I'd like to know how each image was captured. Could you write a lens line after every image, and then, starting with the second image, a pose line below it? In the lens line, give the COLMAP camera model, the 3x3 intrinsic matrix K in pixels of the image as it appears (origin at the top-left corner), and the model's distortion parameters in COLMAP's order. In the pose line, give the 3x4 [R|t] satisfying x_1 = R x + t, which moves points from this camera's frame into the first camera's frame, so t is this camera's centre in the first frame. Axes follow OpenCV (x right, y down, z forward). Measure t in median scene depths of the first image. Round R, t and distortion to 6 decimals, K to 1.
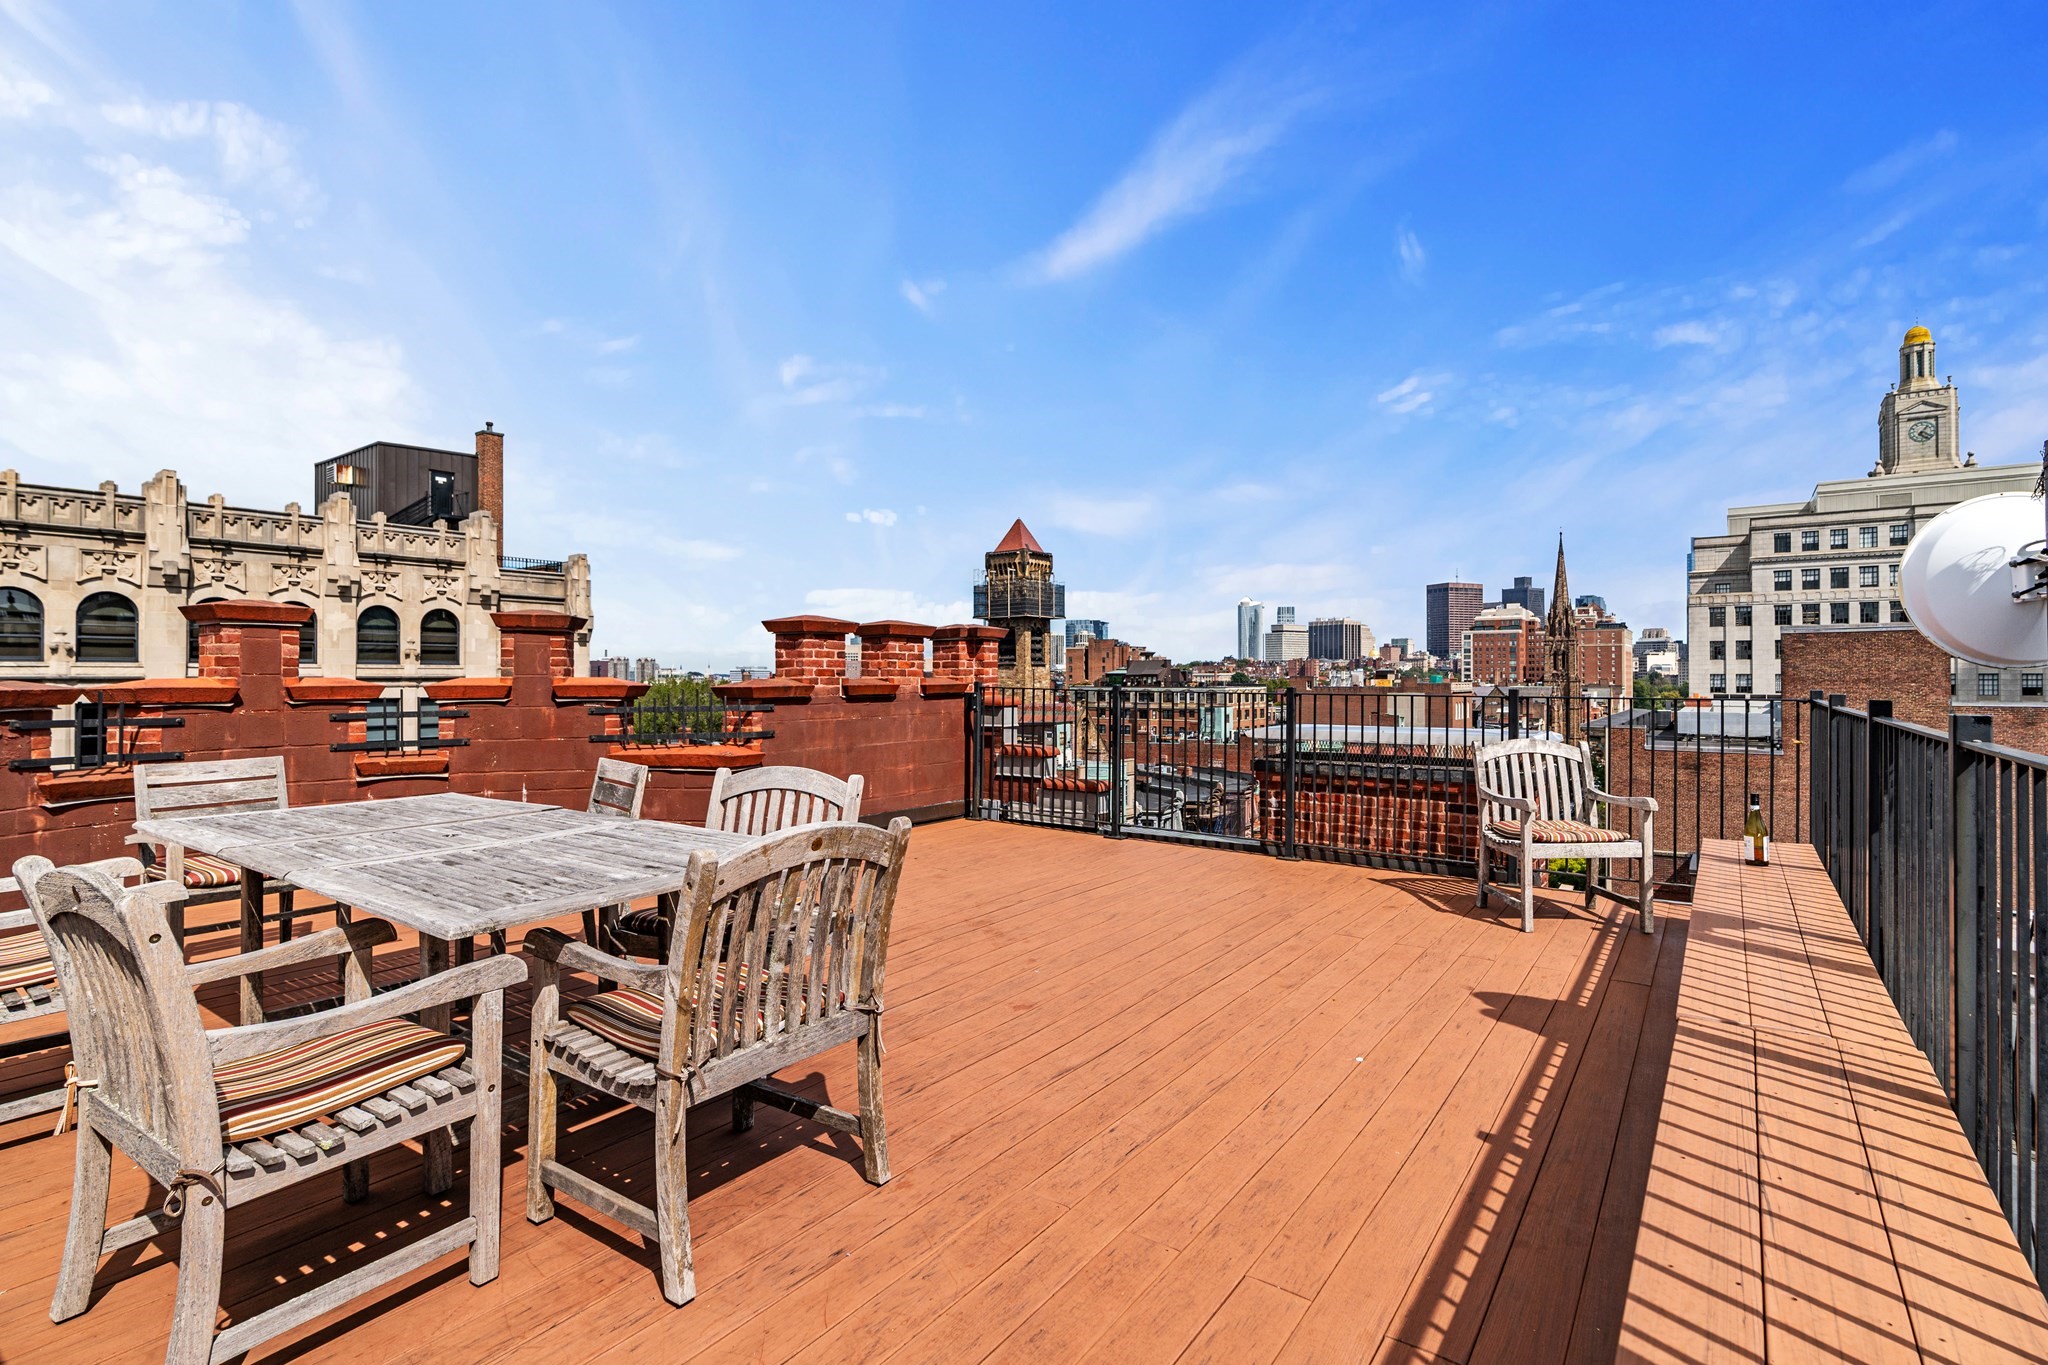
lens RADIAL K [[972.8, 0, 1016.9], [0, 972.8, 673.6], [0, 0, 1]] dist [-0.024910, -0.000795]
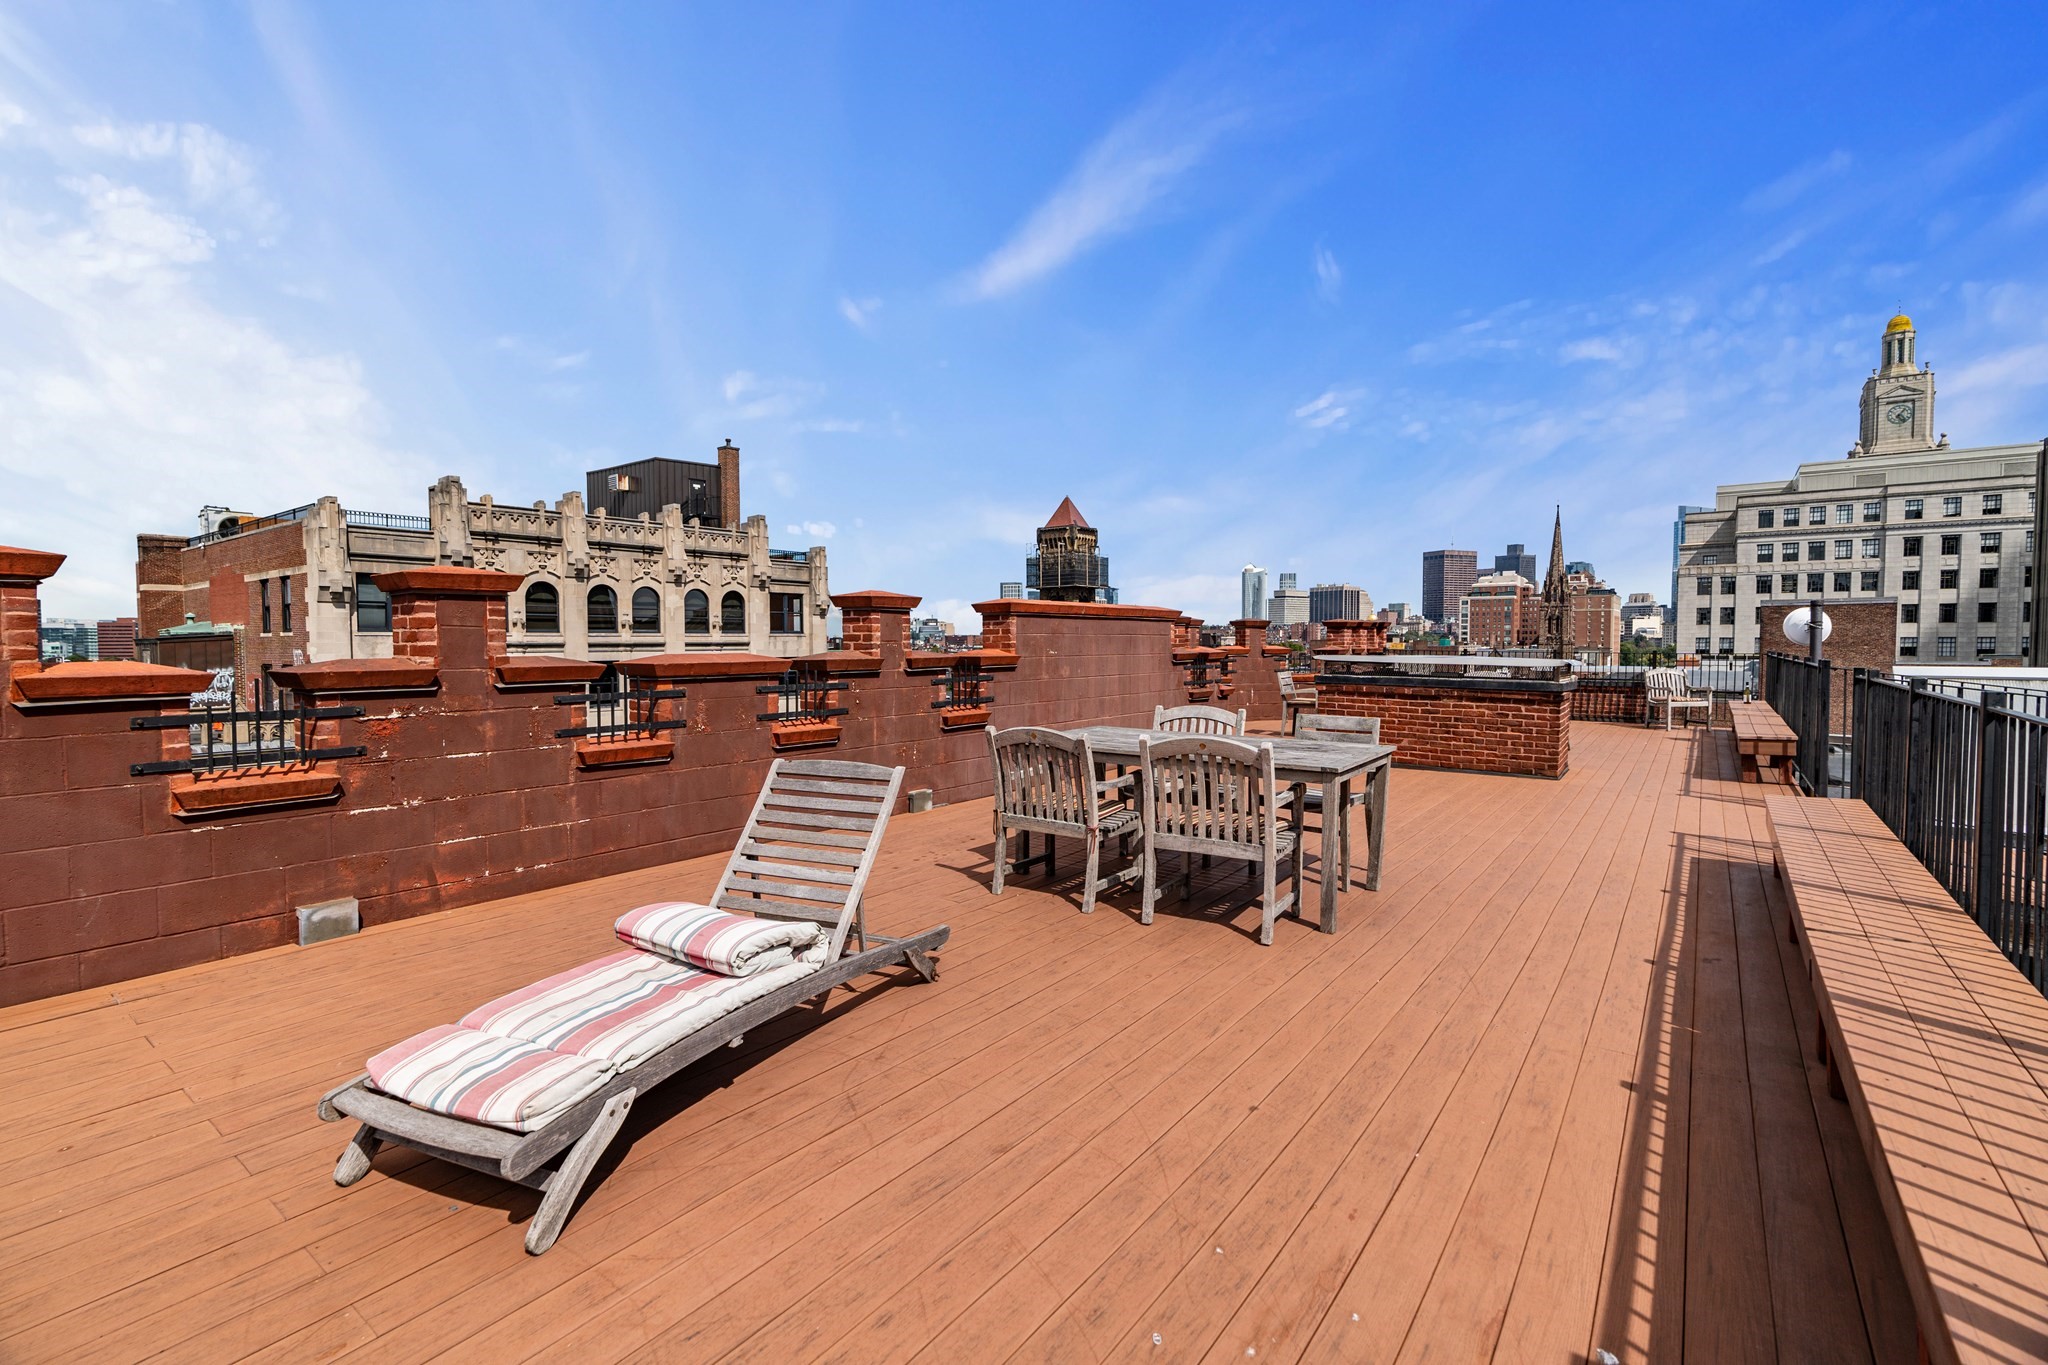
lens RADIAL K [[945.4, 0, 999.1], [0, 945.4, 686.1], [0, 0, 1]] dist [-0.024230, 0.000155]
pose [[0.999929, -0.002126, -0.011730, -0.064108], [0.002727, 0.998673, 0.051435, -0.000968], [0.011605, -0.051464, 0.998607, -0.080571]]
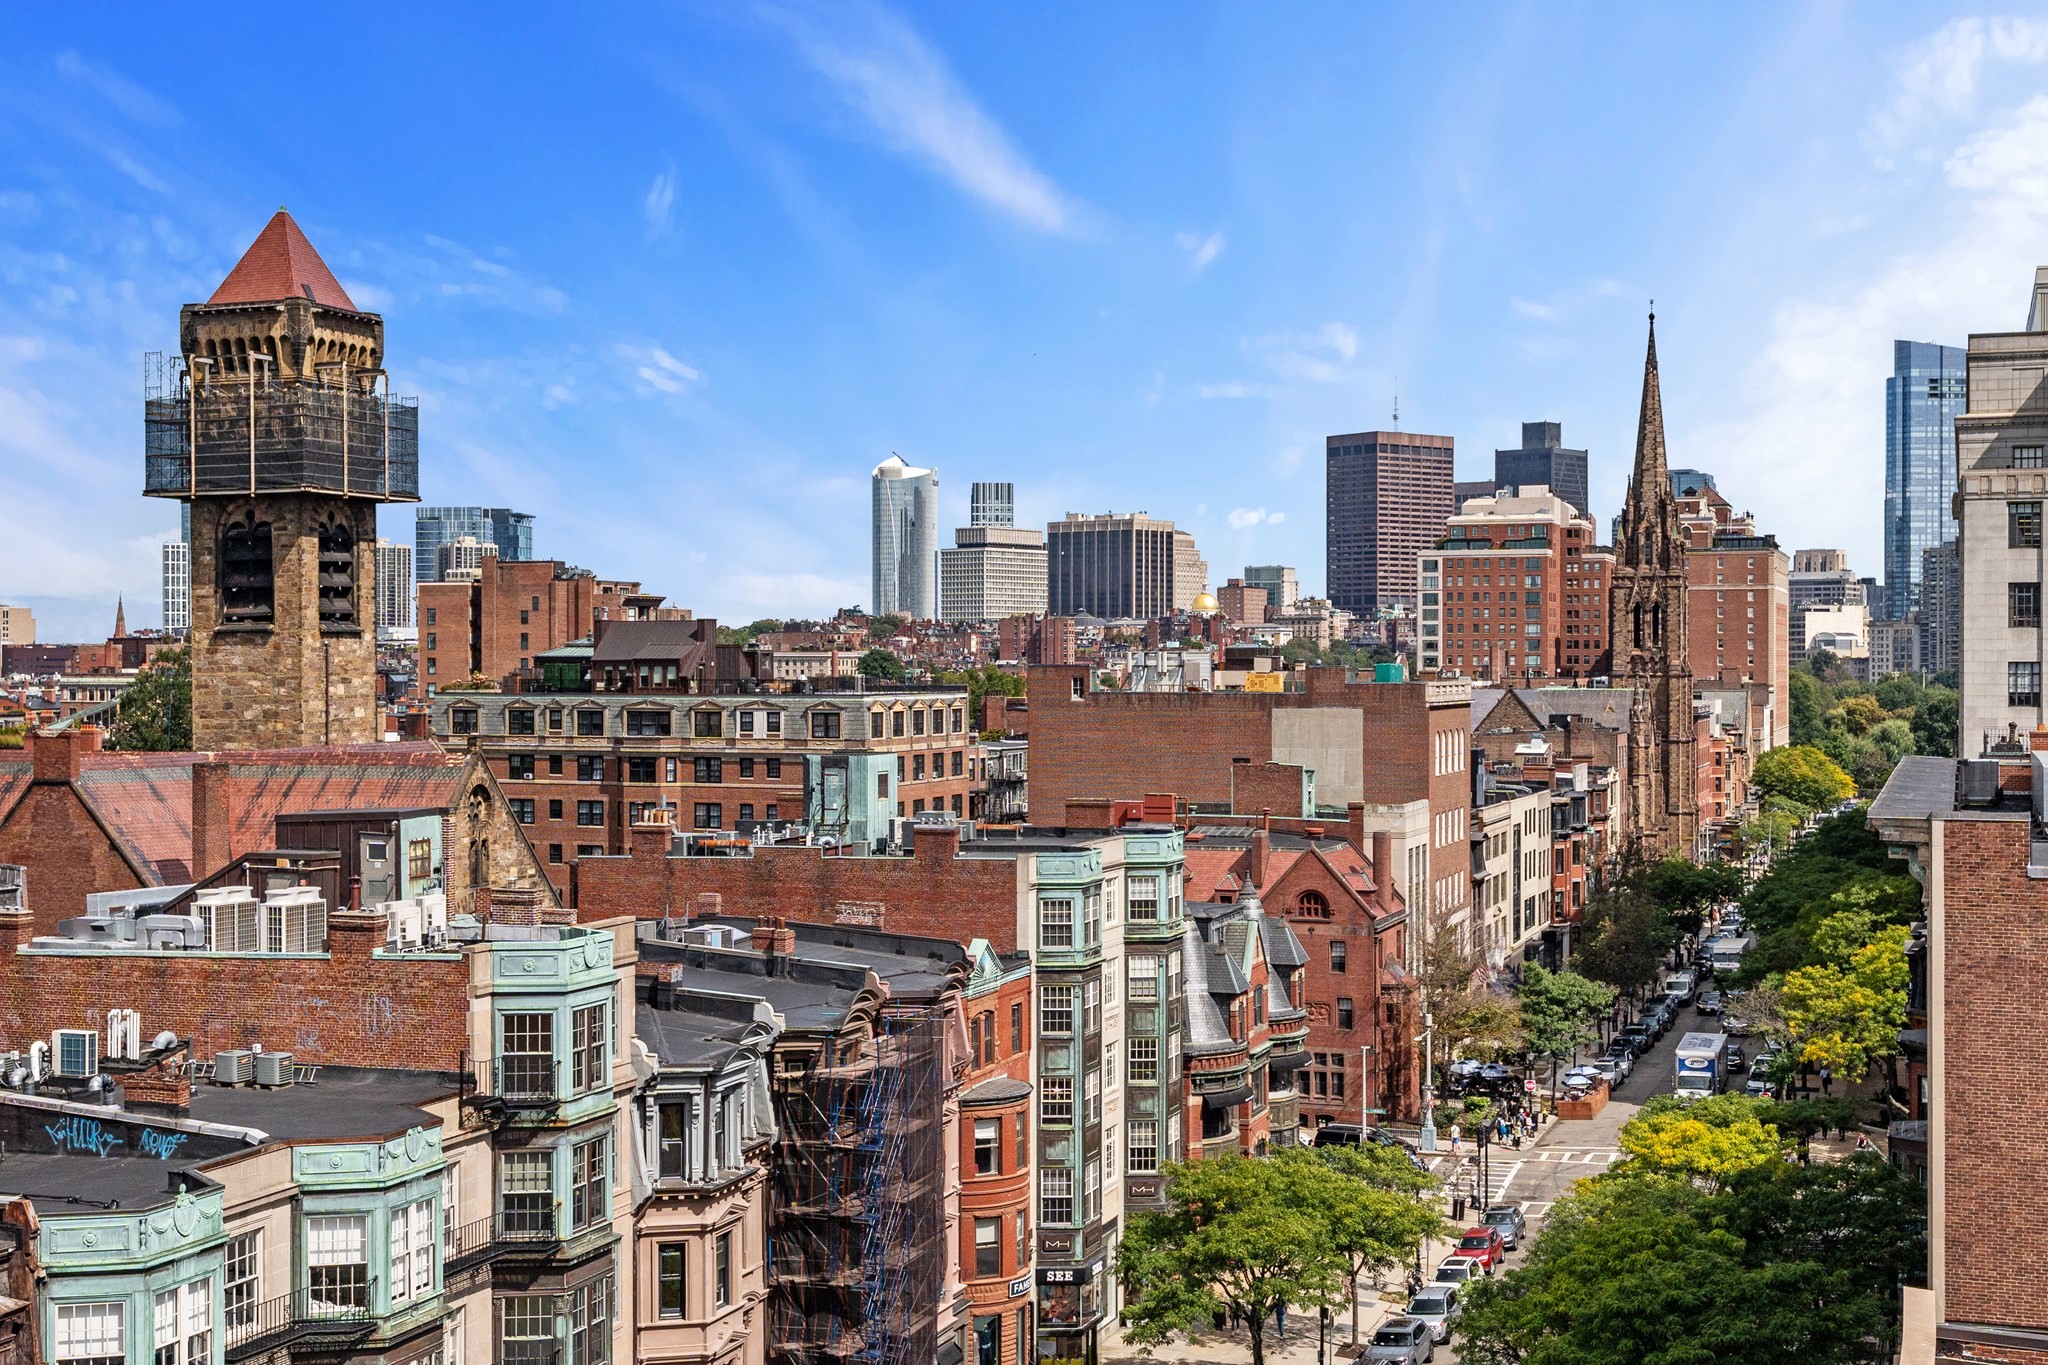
lens RADIAL K [[2493.1, 0, 1021.9], [0, 2493.1, 682.3], [0, 0, 1]] dist [-0.021200, 0.000000]
pose [[0.958447, -0.002168, 0.285263, 0.001440], [-0.001591, 0.999915, 0.012946, -0.003191], [-0.285266, -0.012862, 0.958362, 0.074125]]
